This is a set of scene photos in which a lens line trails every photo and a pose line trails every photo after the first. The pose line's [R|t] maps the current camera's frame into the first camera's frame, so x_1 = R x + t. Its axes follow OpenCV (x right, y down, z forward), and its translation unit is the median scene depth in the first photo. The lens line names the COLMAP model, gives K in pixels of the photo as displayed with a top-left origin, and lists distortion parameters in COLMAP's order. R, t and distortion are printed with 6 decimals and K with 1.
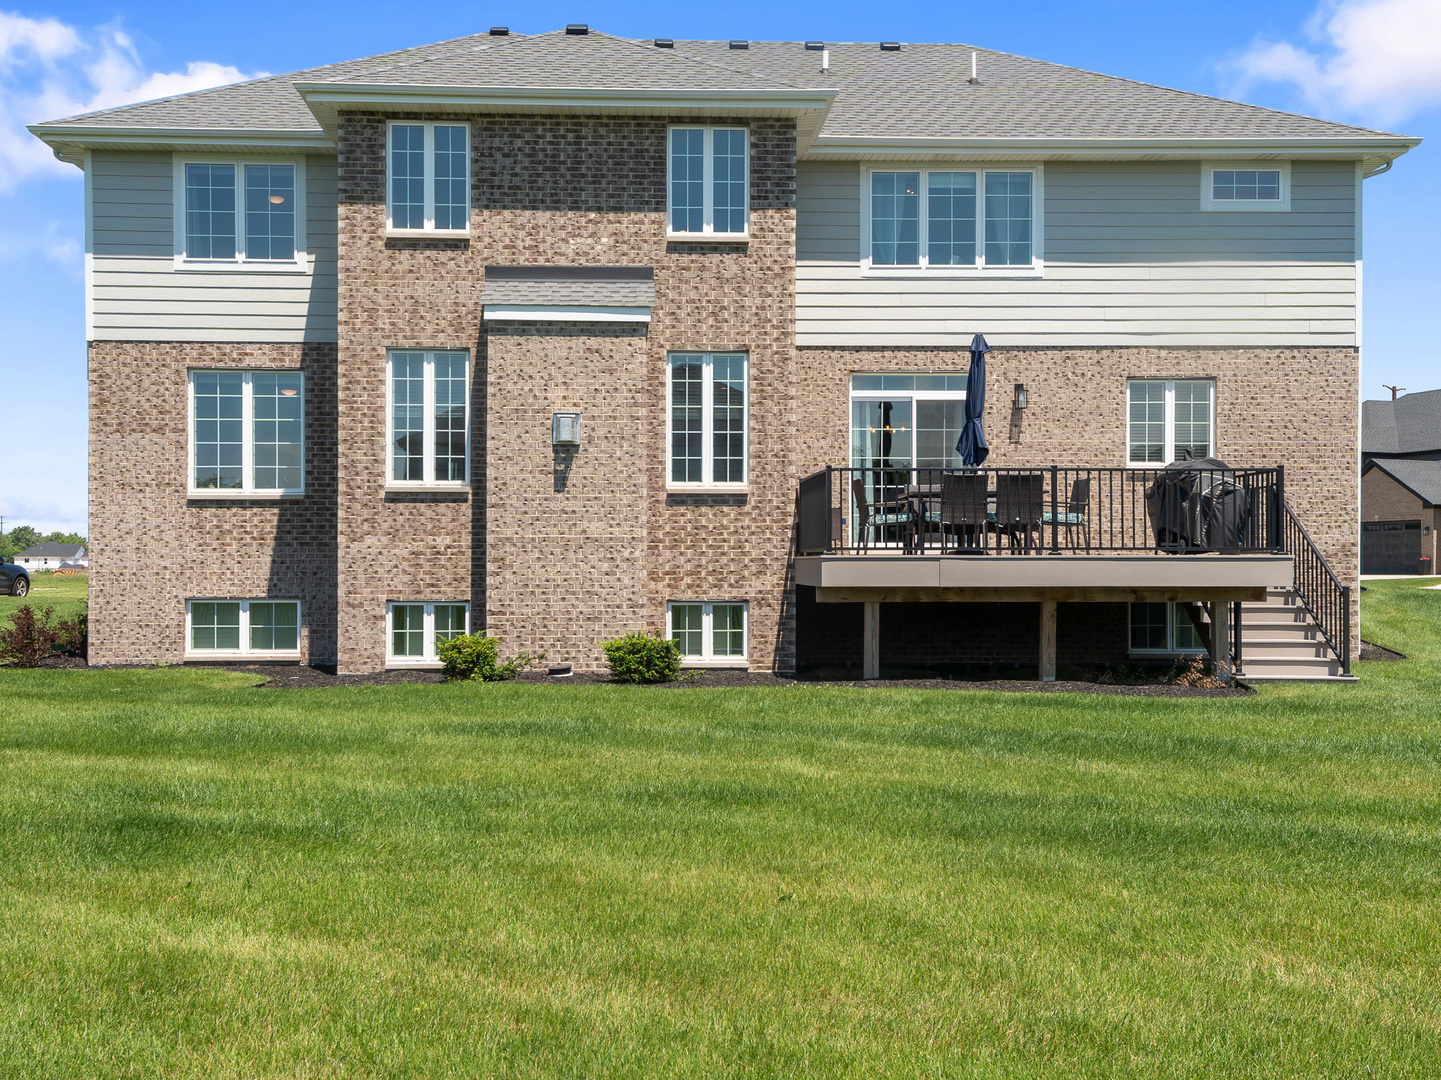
lens RADIAL K [[1531.3, 0, 720.4], [0, 1531.3, 542.7], [0, 0, 1]] dist [0.077281, 0.000000]
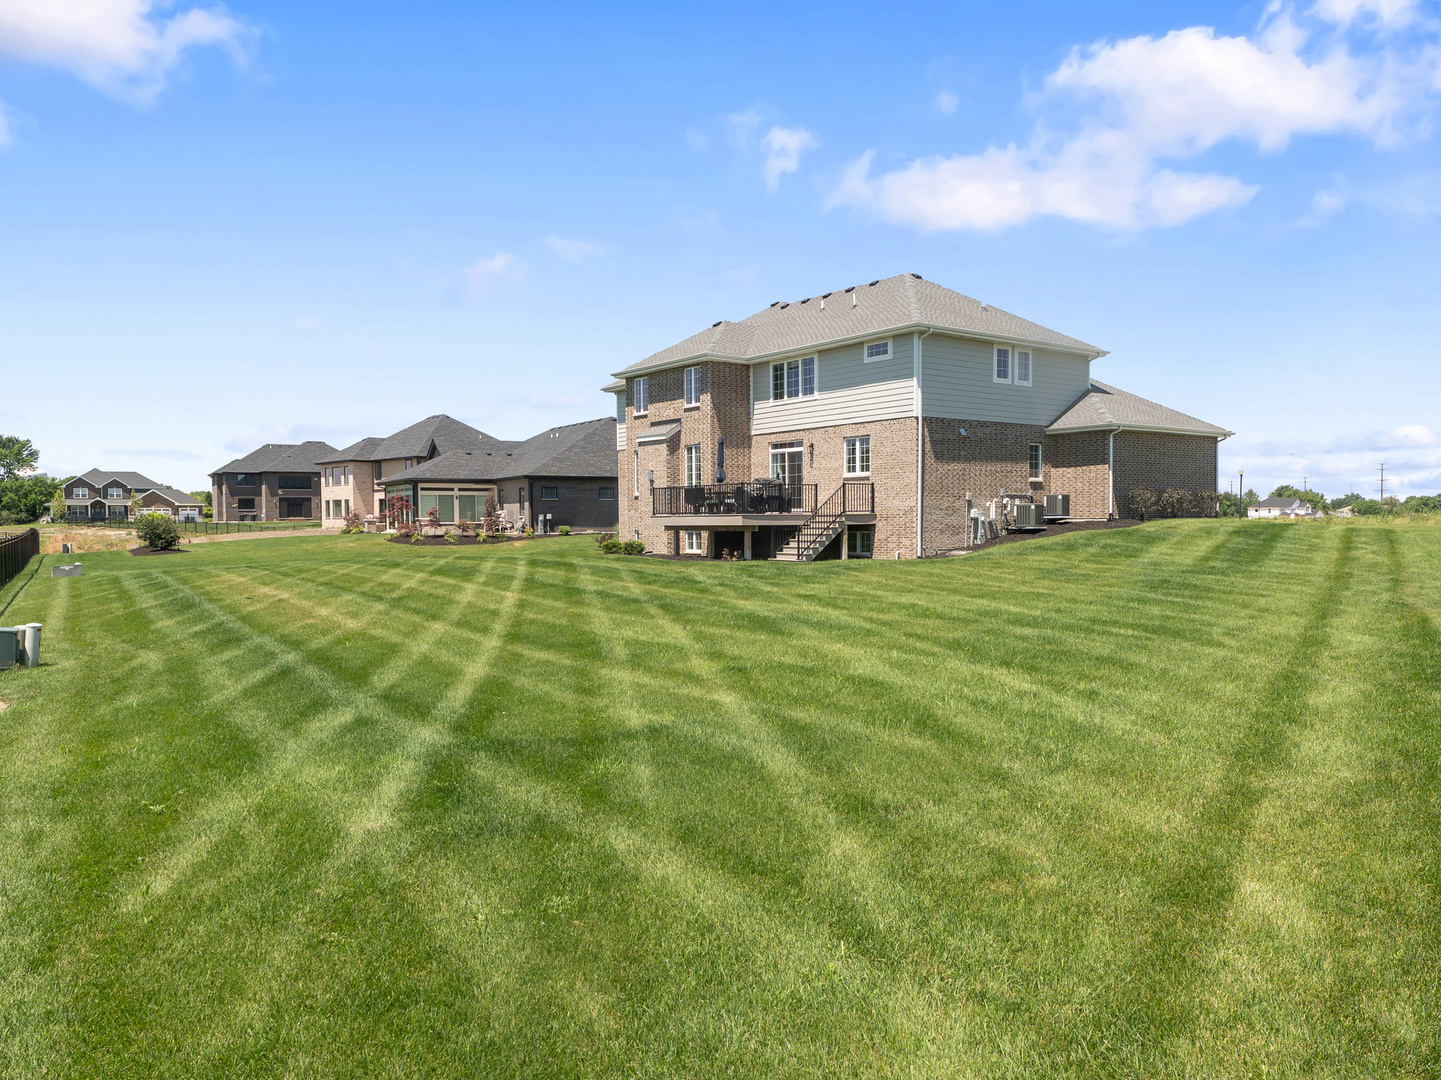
lens RADIAL K [[1531.3, 0, 721.0], [0, 1531.3, 538.7], [0, 0, 1]] dist [0.077281, 0.000000]
pose [[0.443558, 0.008568, -0.896205, 2.311400], [0.020951, 0.999582, 0.019926, -0.003530], [0.896001, -0.027615, 0.443193, -0.214422]]
